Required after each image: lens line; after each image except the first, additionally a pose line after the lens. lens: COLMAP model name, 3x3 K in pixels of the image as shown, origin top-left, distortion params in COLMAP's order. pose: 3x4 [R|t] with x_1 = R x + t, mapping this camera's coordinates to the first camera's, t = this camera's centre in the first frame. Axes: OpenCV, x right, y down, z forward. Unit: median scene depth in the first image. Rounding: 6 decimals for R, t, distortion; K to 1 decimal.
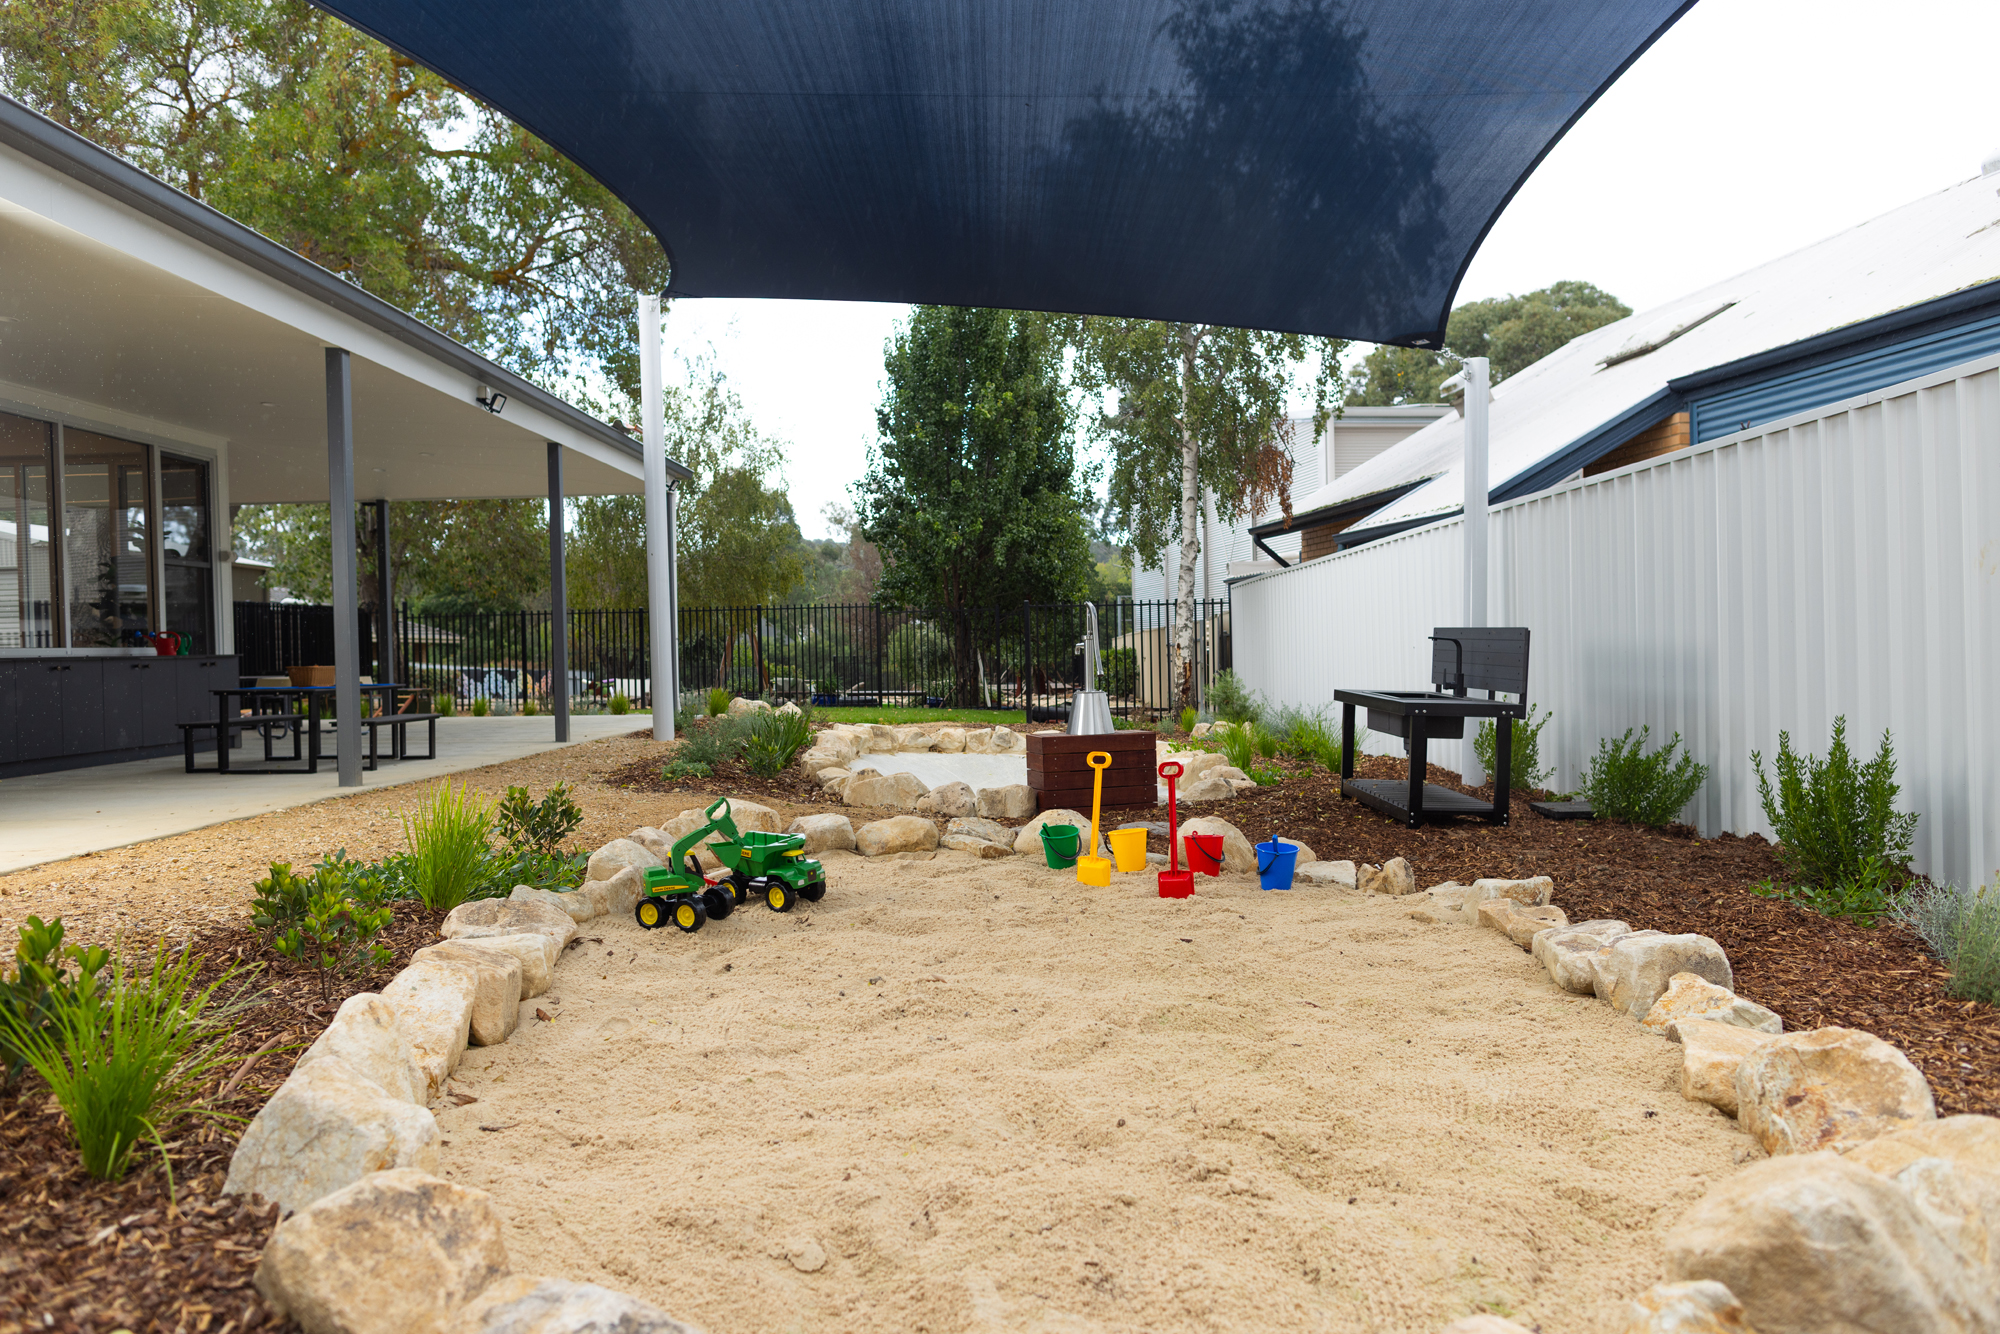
lens RADIAL K [[1345.5, 0, 1000.0], [0, 1345.5, 667.0], [0, 0, 1]] dist [0.000728, 0.000091]
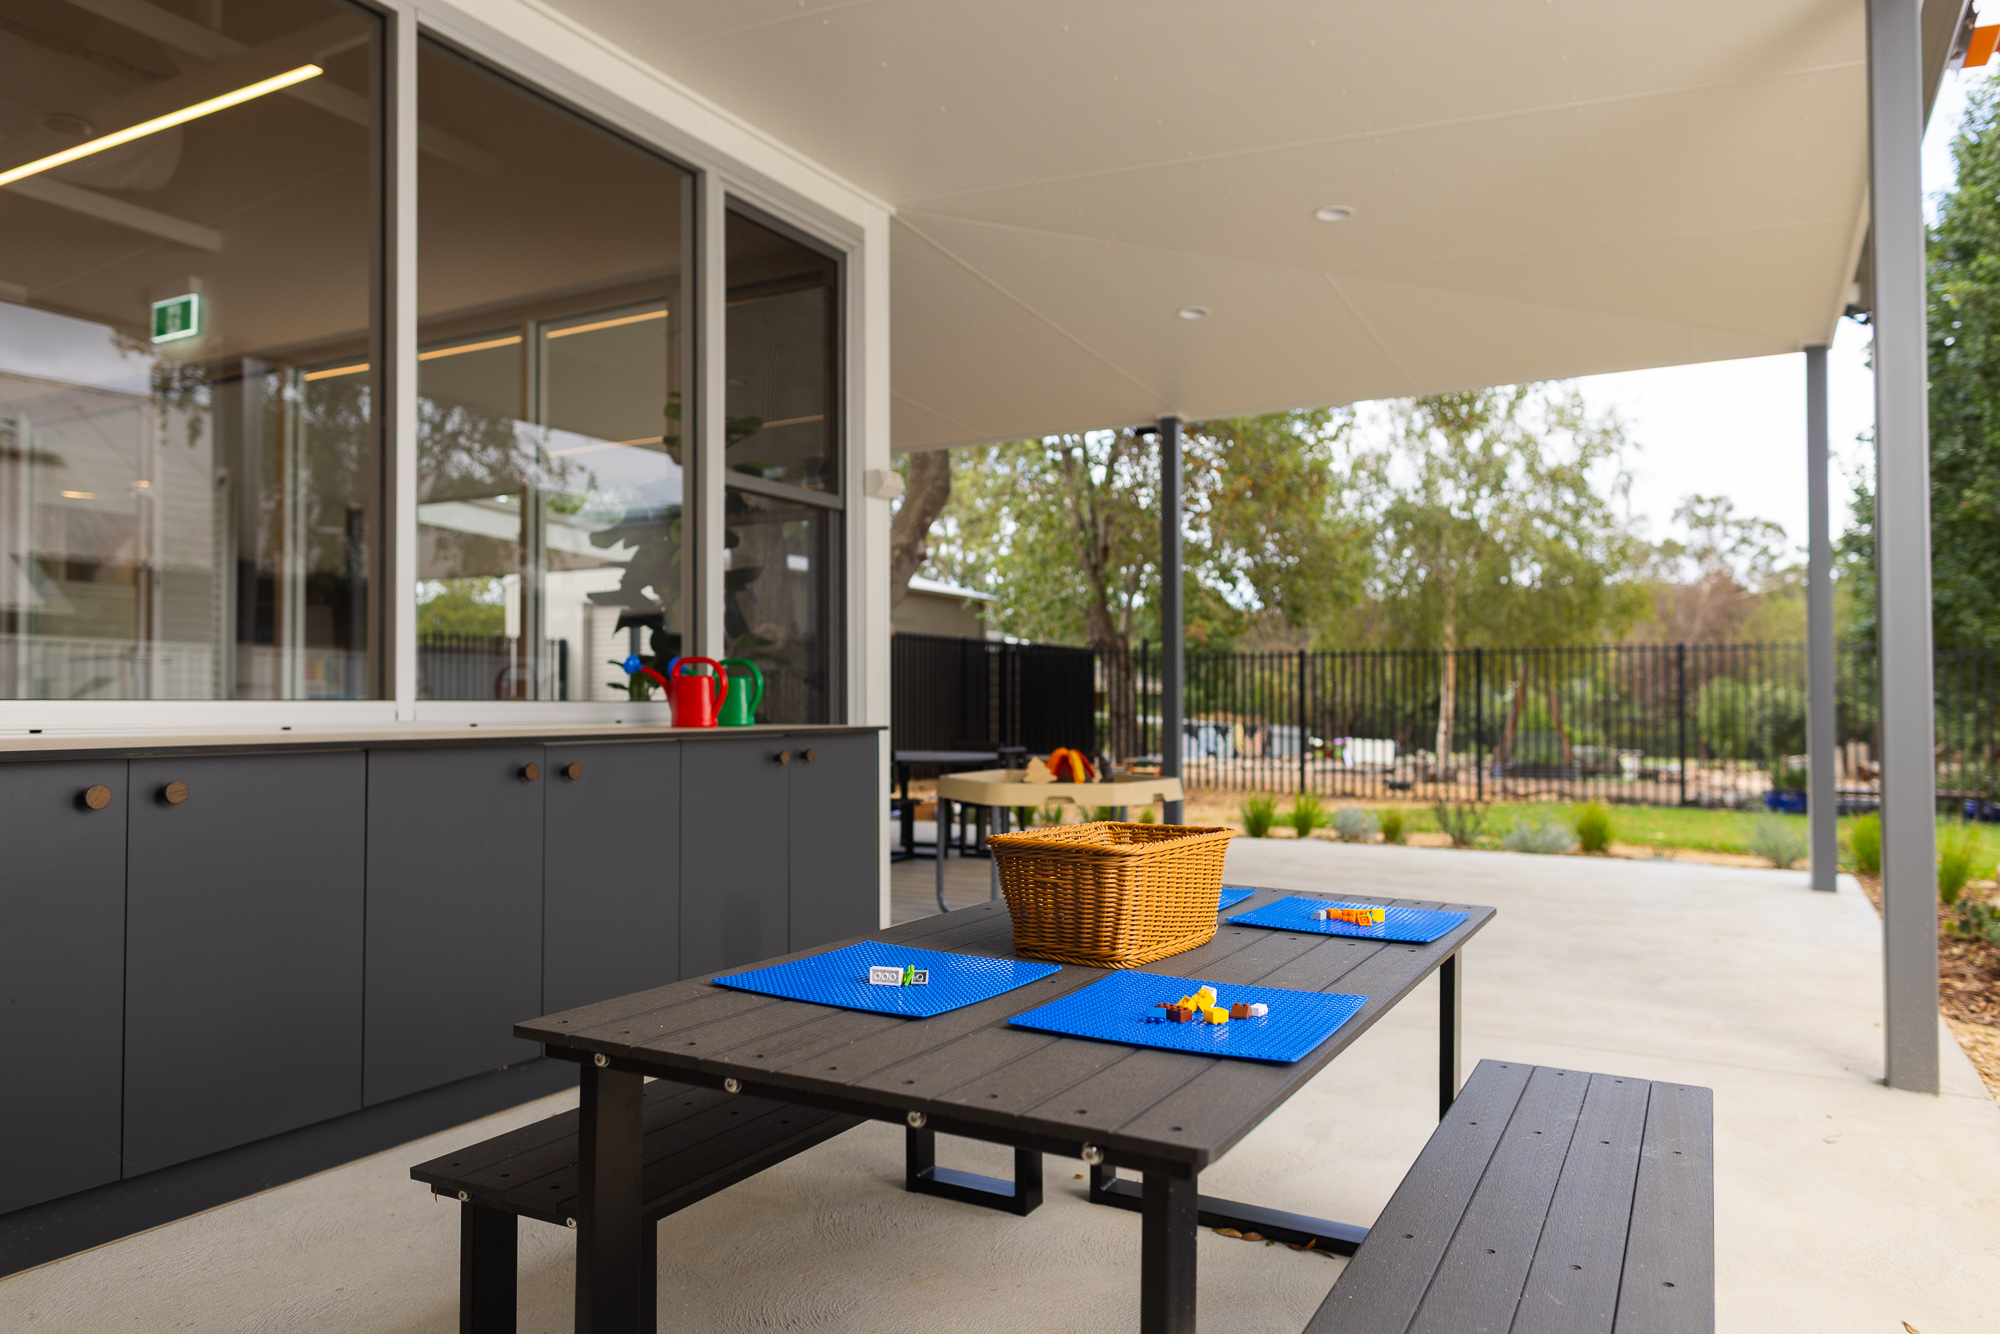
lens RADIAL K [[1345.5, 0, 1000.0], [0, 1345.5, 667.0], [0, 0, 1]] dist [0.000728, 0.000091]
pose [[0.882790, 0.006704, -0.469721, -0.118063], [-0.024947, 0.999156, -0.032625, -0.004679], [0.469106, 0.040519, 0.882212, 0.221790]]
